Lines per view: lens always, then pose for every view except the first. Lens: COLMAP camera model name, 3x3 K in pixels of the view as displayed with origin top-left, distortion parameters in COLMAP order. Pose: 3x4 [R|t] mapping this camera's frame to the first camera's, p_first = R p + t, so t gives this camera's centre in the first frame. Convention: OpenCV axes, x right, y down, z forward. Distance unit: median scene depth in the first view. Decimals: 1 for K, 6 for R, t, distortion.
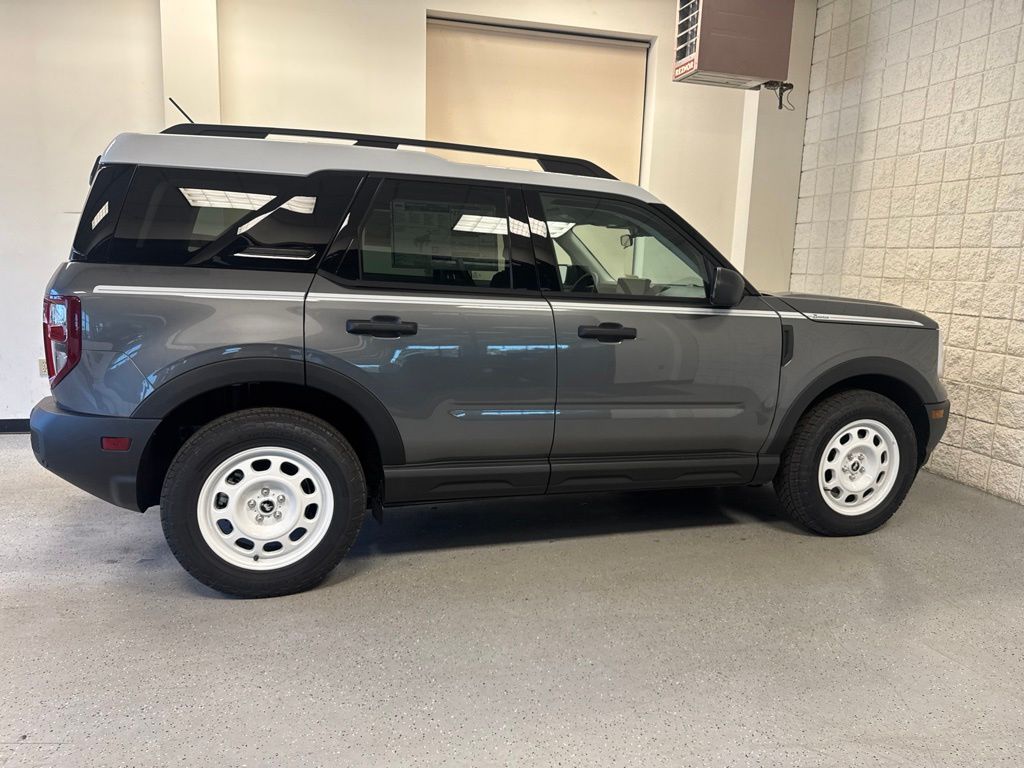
lens RADIAL K [[725.8, 0, 509.6], [0, 725.8, 393.4], [0, 0, 1]] dist [0.014232, -0.018531]
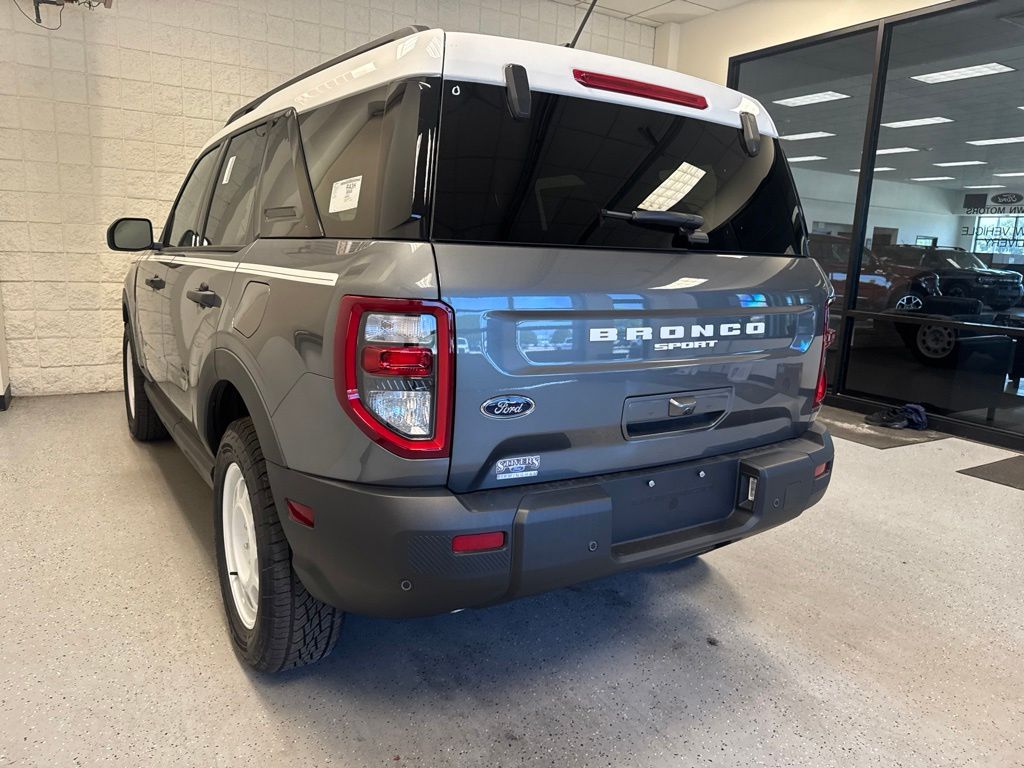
lens RADIAL K [[725.8, 0, 524.4], [0, 725.8, 393.1], [0, 0, 1]] dist [0.014232, -0.018531]
pose [[-0.280964, -0.233186, 0.930958, -1.006557], [0.122957, 0.953293, 0.275889, -0.229144], [-0.951809, 0.191982, -0.239169, 1.156743]]
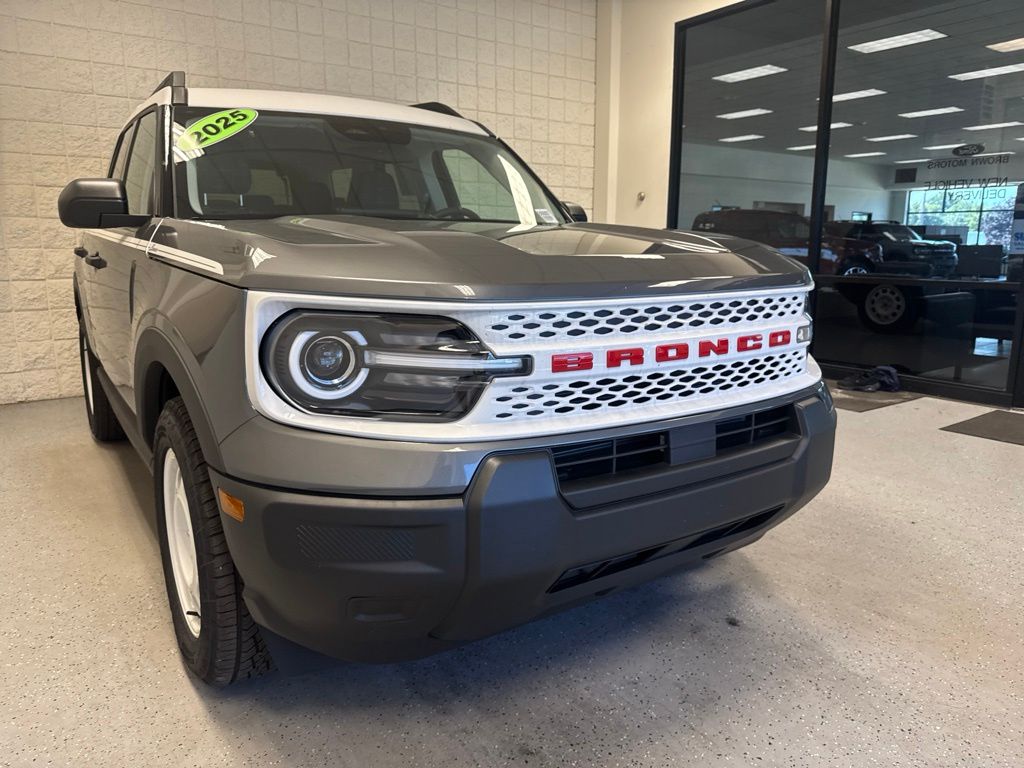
lens RADIAL K [[725.8, 0, 521.9], [0, 725.8, 397.0], [0, 0, 1]] dist [0.014232, -0.018531]
pose [[-0.356025, -0.223519, 0.907351, -0.925791], [0.159004, 0.942323, 0.294524, -0.184031], [-0.920849, 0.249131, -0.299950, 1.170116]]
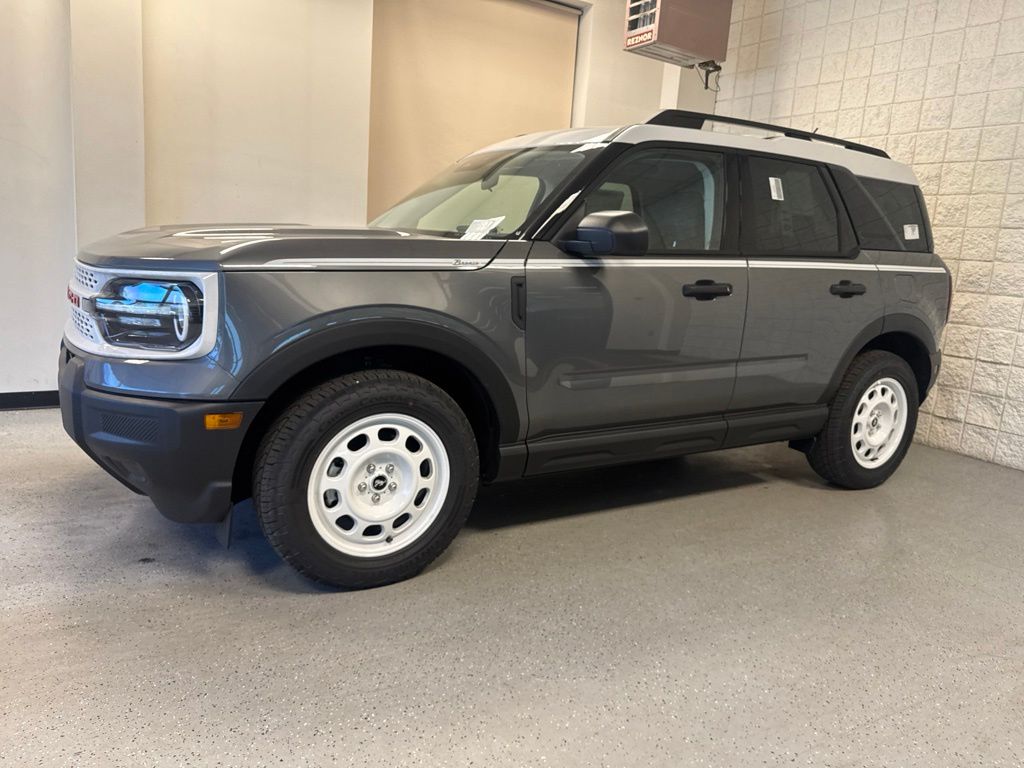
lens RADIAL K [[725.8, 0, 513.6], [0, 725.8, 388.8], [0, 0, 1]] dist [0.014232, -0.018531]
pose [[0.953534, -0.021874, 0.300490, -0.346889], [0.014635, 0.999546, 0.026322, 0.022108], [-0.300929, -0.020702, 0.953422, 0.095634]]
